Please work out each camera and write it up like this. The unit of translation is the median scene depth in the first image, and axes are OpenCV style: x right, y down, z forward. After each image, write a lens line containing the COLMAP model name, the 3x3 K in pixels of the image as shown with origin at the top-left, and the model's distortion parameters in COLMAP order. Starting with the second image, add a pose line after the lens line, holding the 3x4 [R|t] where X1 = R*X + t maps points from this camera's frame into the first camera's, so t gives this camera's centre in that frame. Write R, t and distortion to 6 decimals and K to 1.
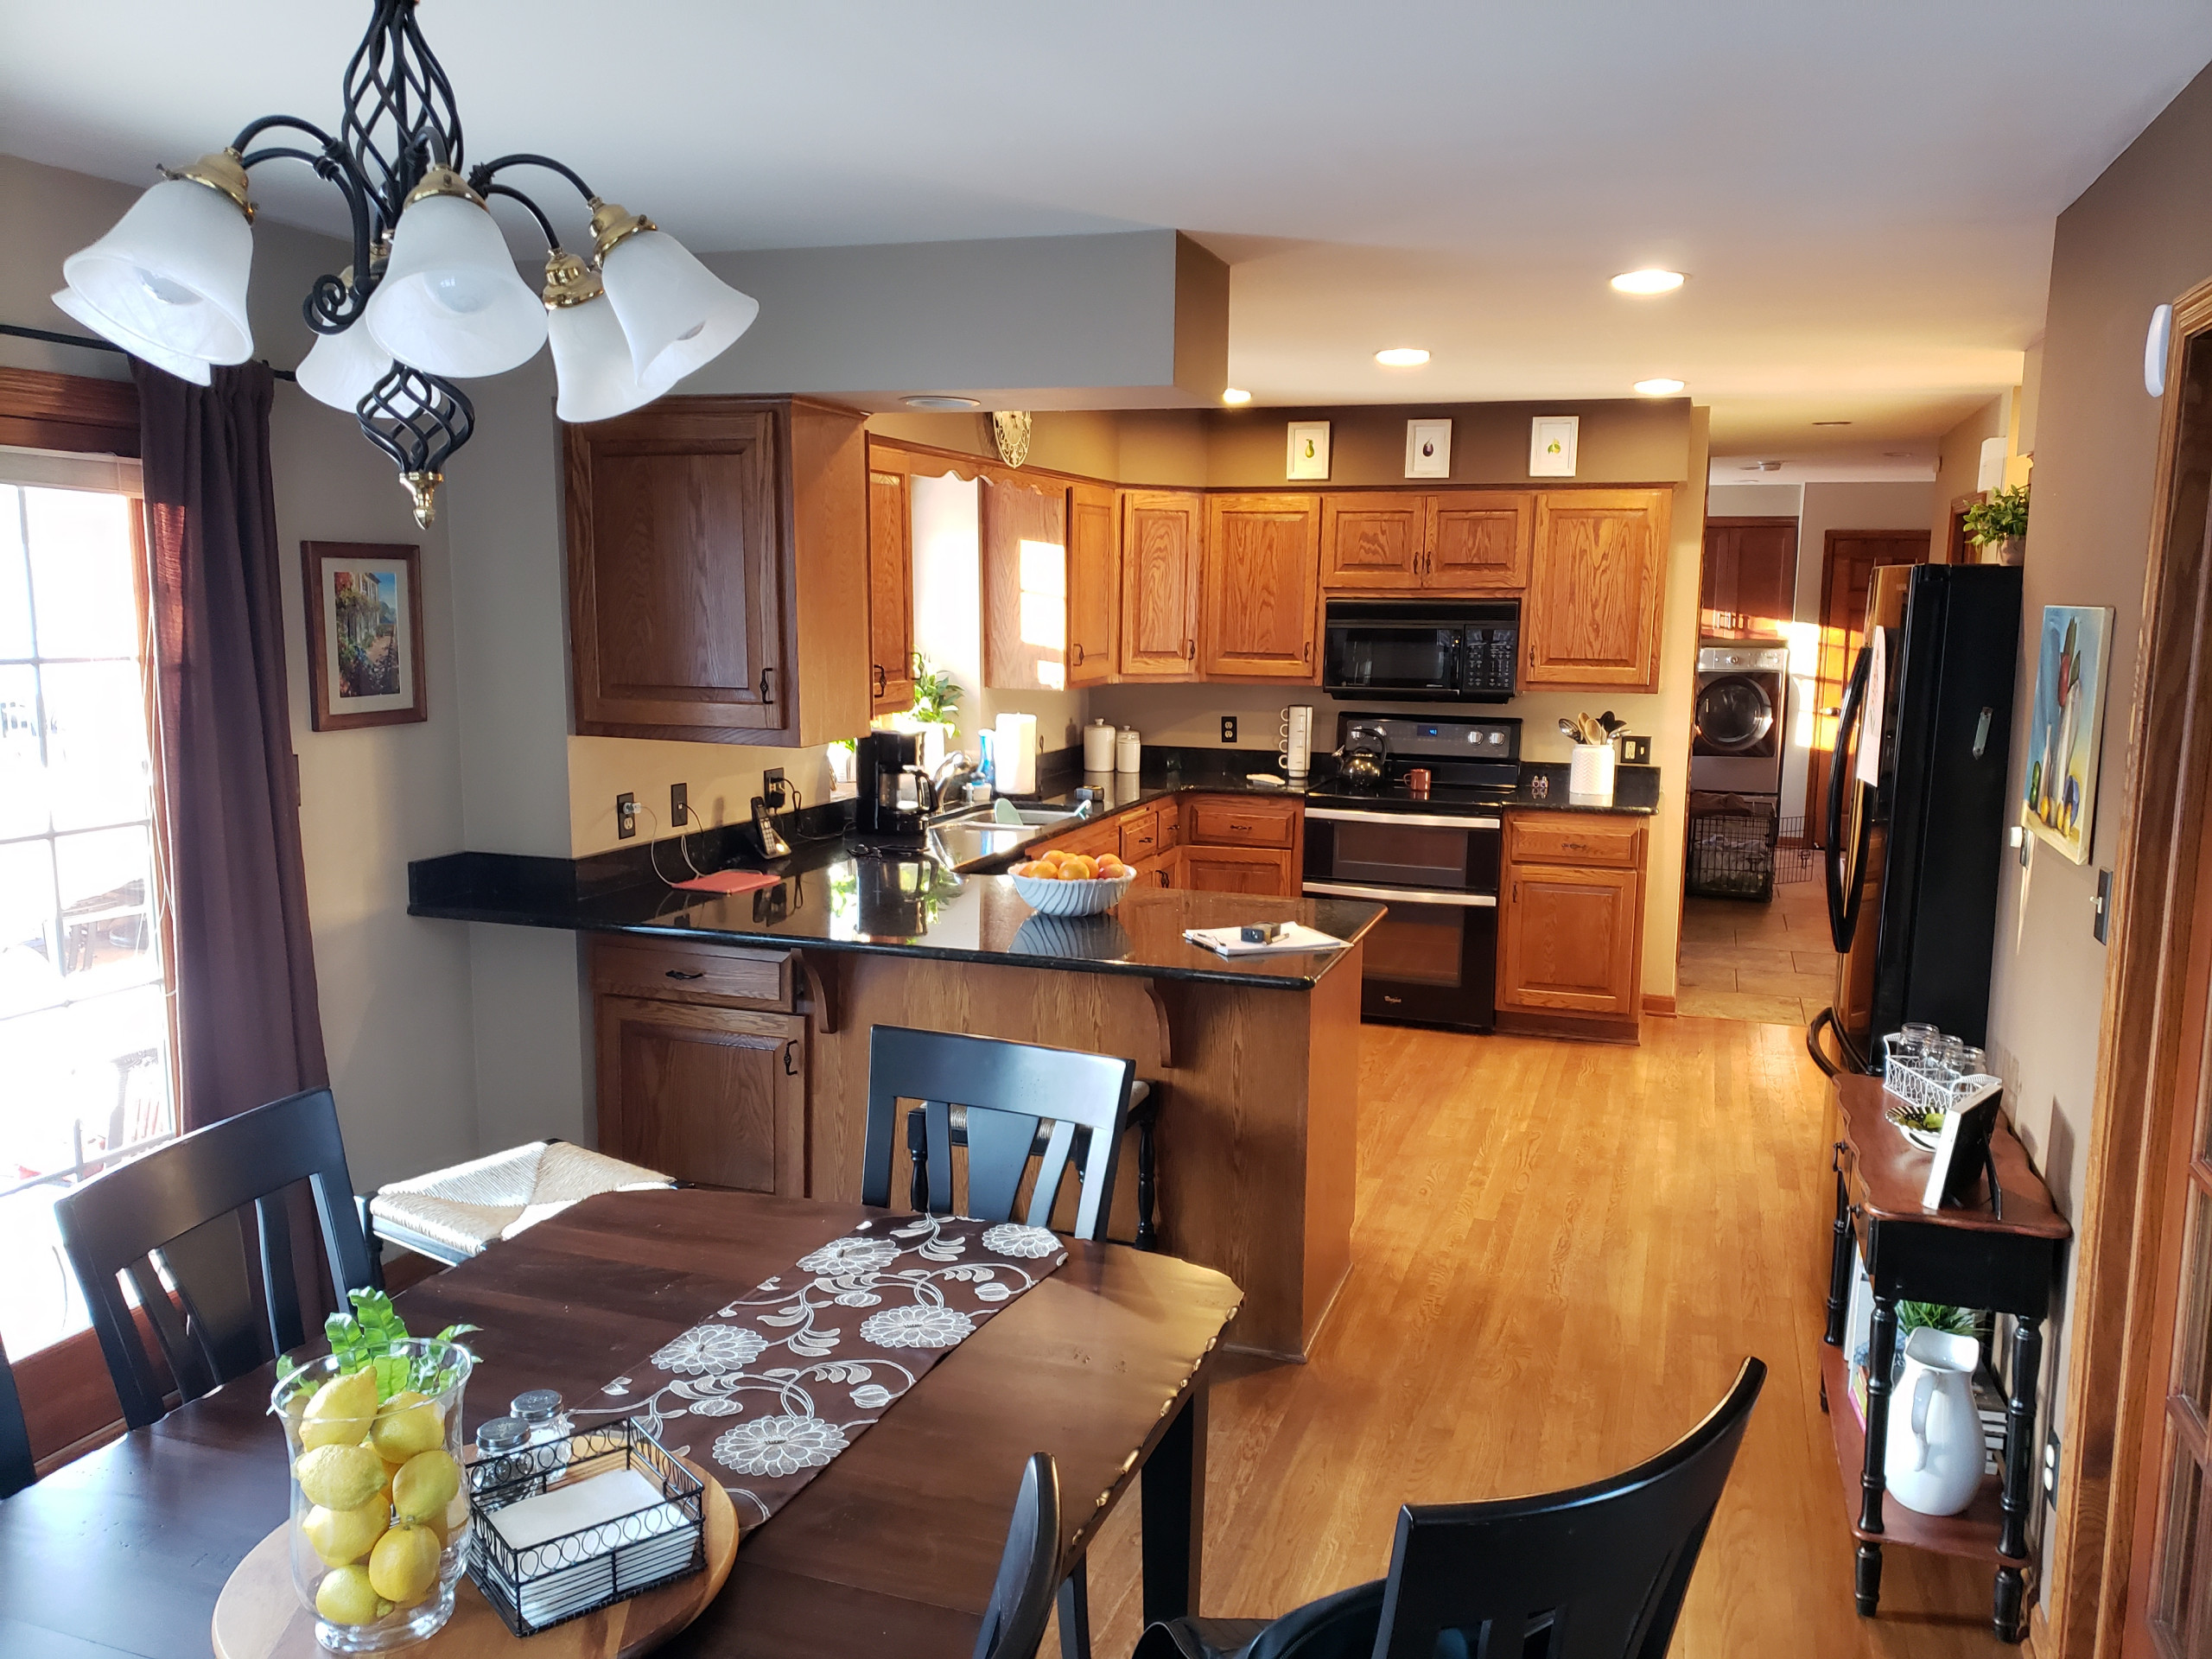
lens RADIAL K [[1614.2, 0, 1104.0], [0, 1614.2, 821.5], [0, 0, 1]] dist [-0.000412, 0.000852]
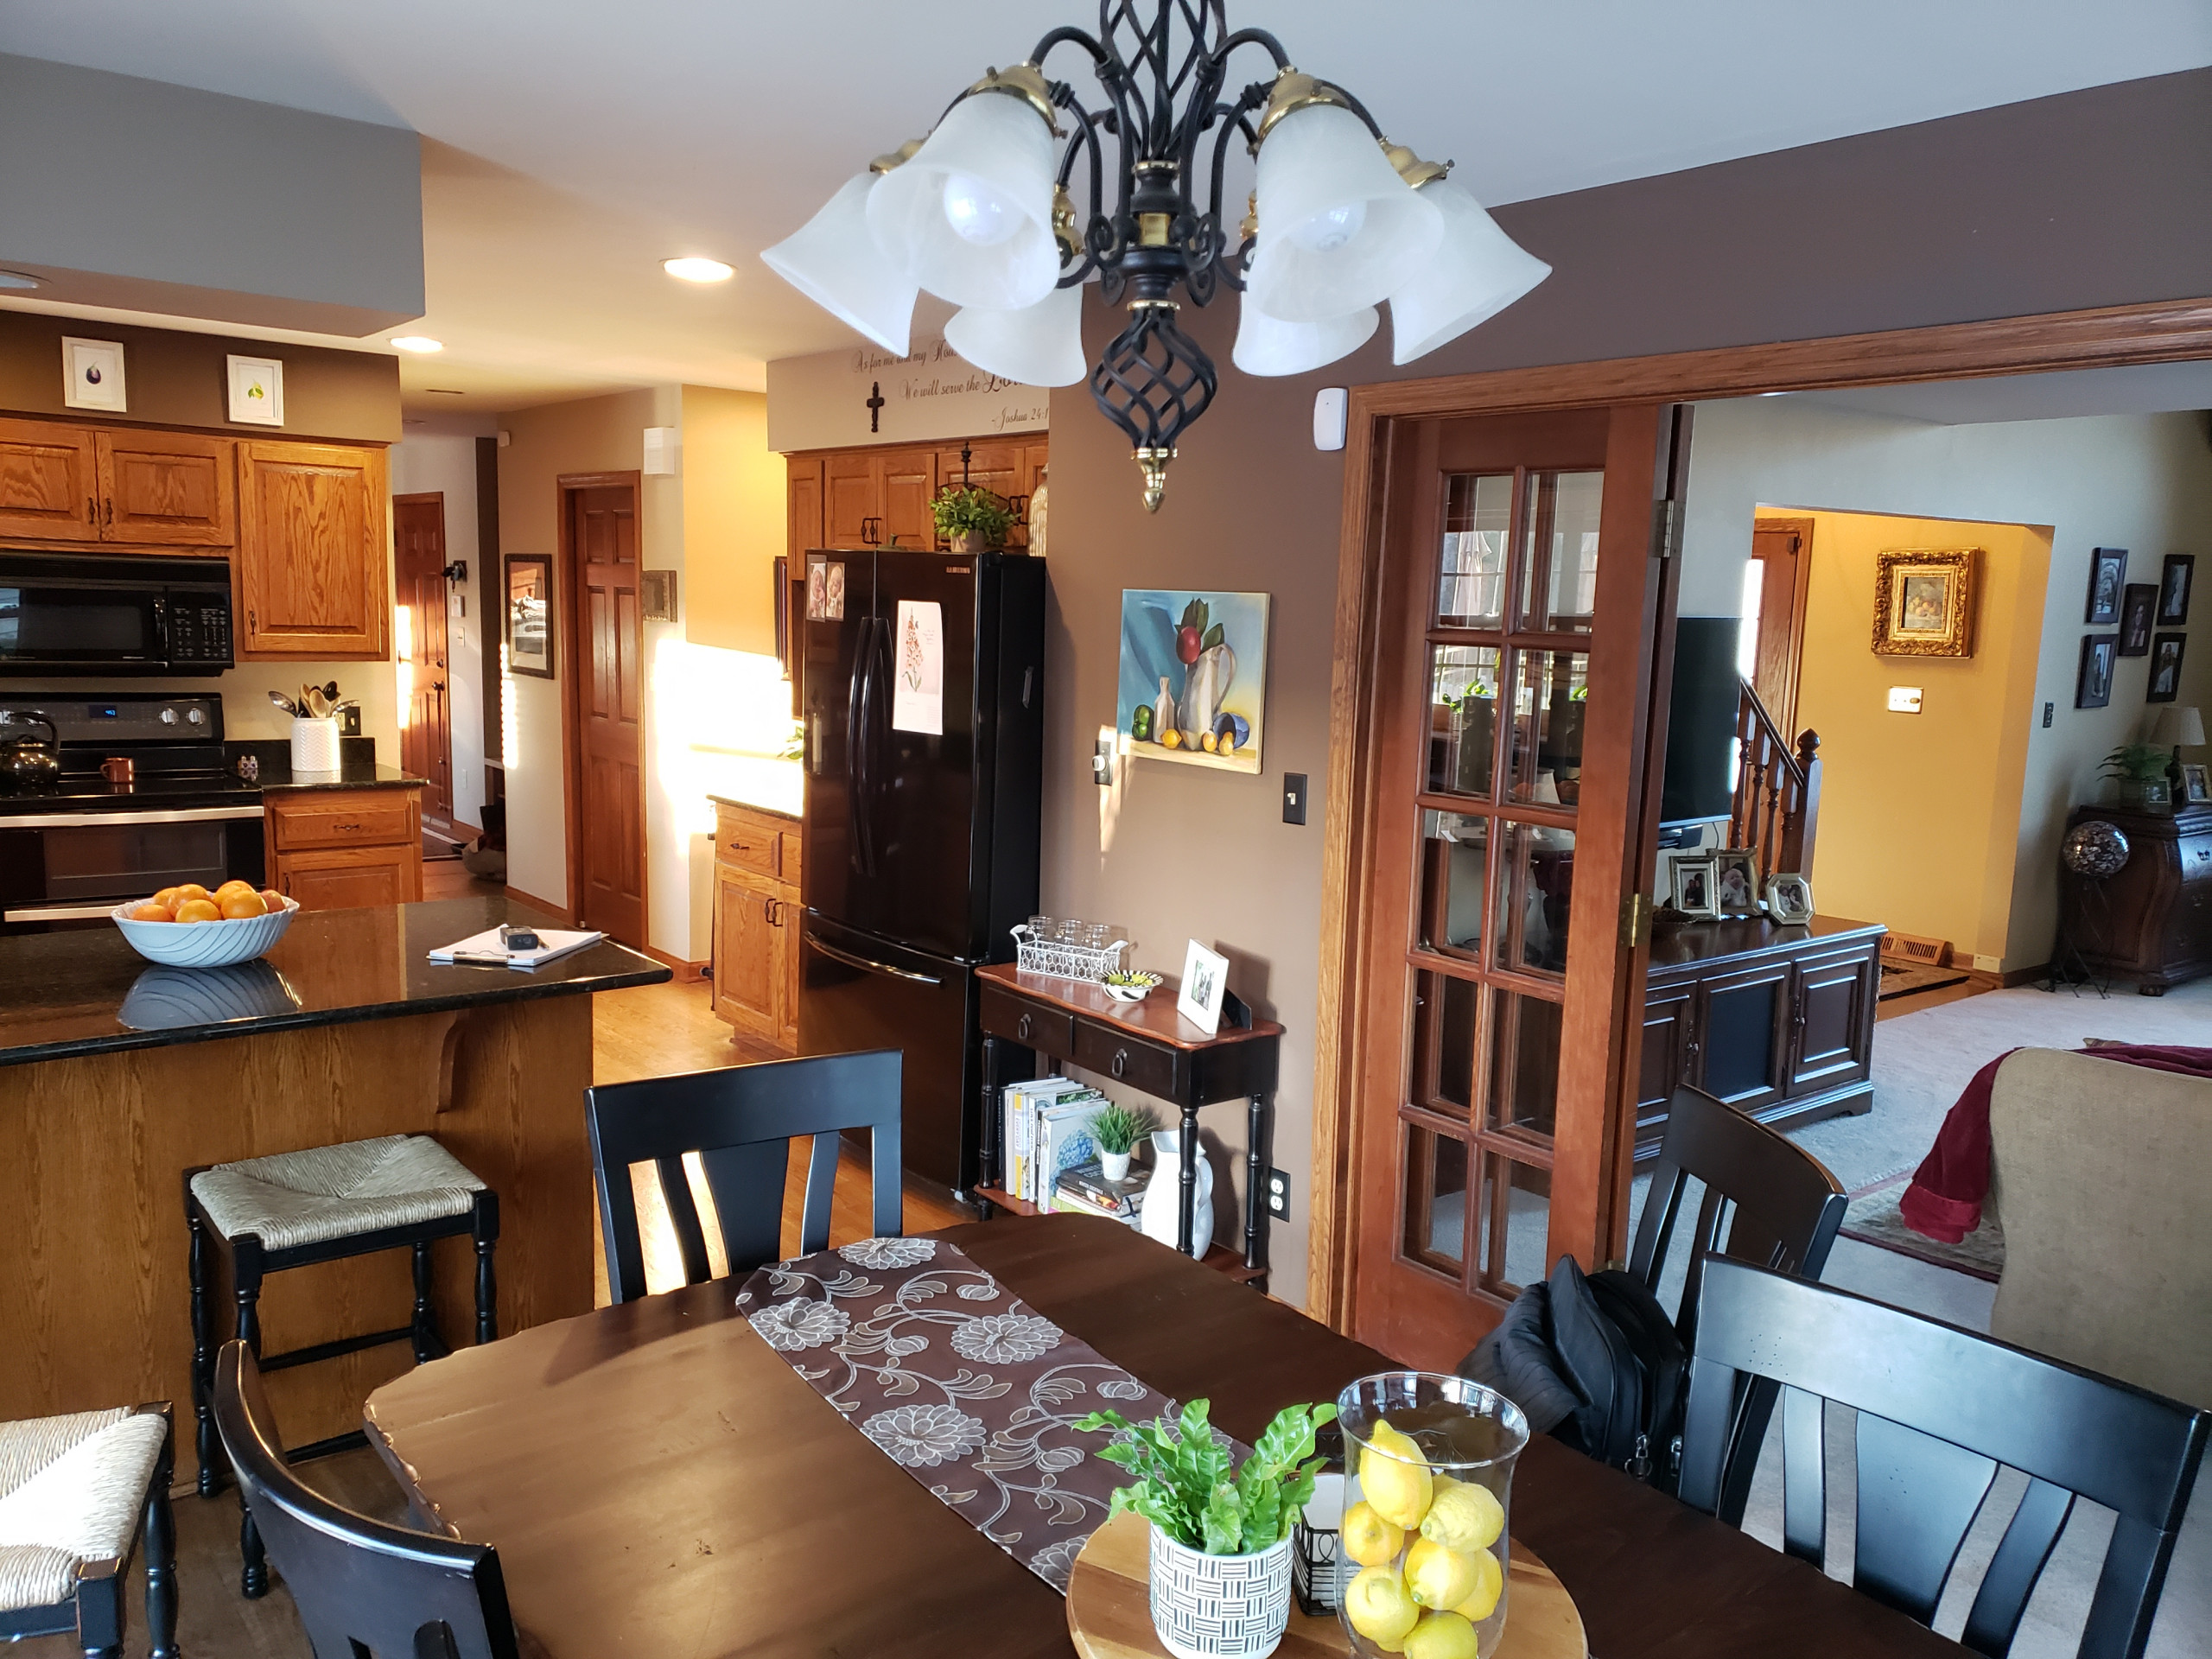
lens RADIAL K [[1646.1, 0, 1104.3], [0, 1646.1, 760.3], [0, 0, 1]] dist [0.001496, -0.000841]
pose [[0.534915, -0.072334, 0.841804, -0.256142], [0.082435, 0.996043, 0.033206, -0.017604], [-0.840875, 0.051632, 0.538761, 0.113707]]
